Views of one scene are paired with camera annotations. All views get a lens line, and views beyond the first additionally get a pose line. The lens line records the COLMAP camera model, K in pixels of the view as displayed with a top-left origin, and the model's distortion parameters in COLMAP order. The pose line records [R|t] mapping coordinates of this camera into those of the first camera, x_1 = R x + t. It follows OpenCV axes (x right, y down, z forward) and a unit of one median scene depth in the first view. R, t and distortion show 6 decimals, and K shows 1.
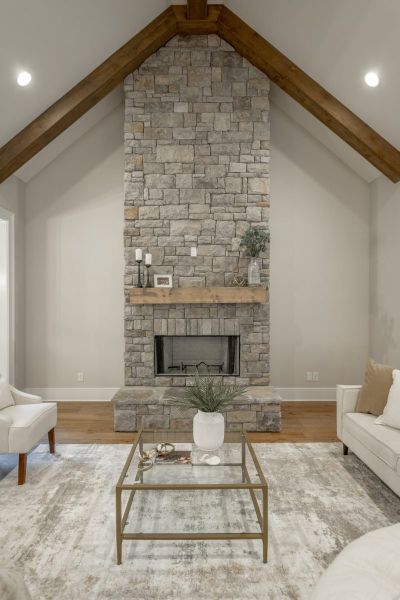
lens RADIAL K [[283.6, 0, 200.0], [0, 283.6, 300.0], [0, 0, 1]] dist [-0.001082, -0.000744]
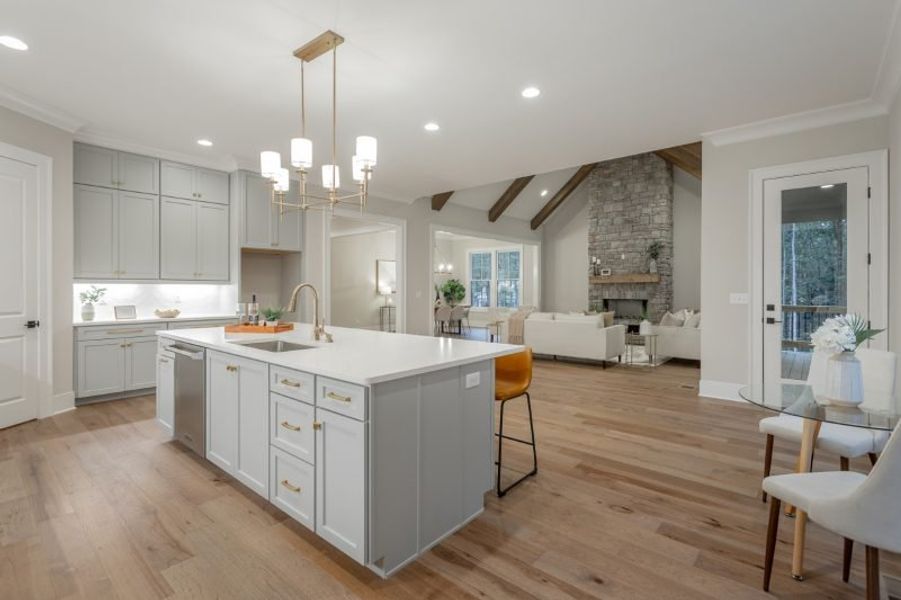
lens RADIAL K [[425.9, 0, 444.9], [0, 425.9, 286.7], [0, 0, 1]] dist [-0.001082, -0.000744]
pose [[0.742697, 0.000483, -0.669627, 1.034648], [-0.000493, 1.000000, 0.000174, 0.038411], [0.669627, 0.000200, 0.742698, -2.007263]]
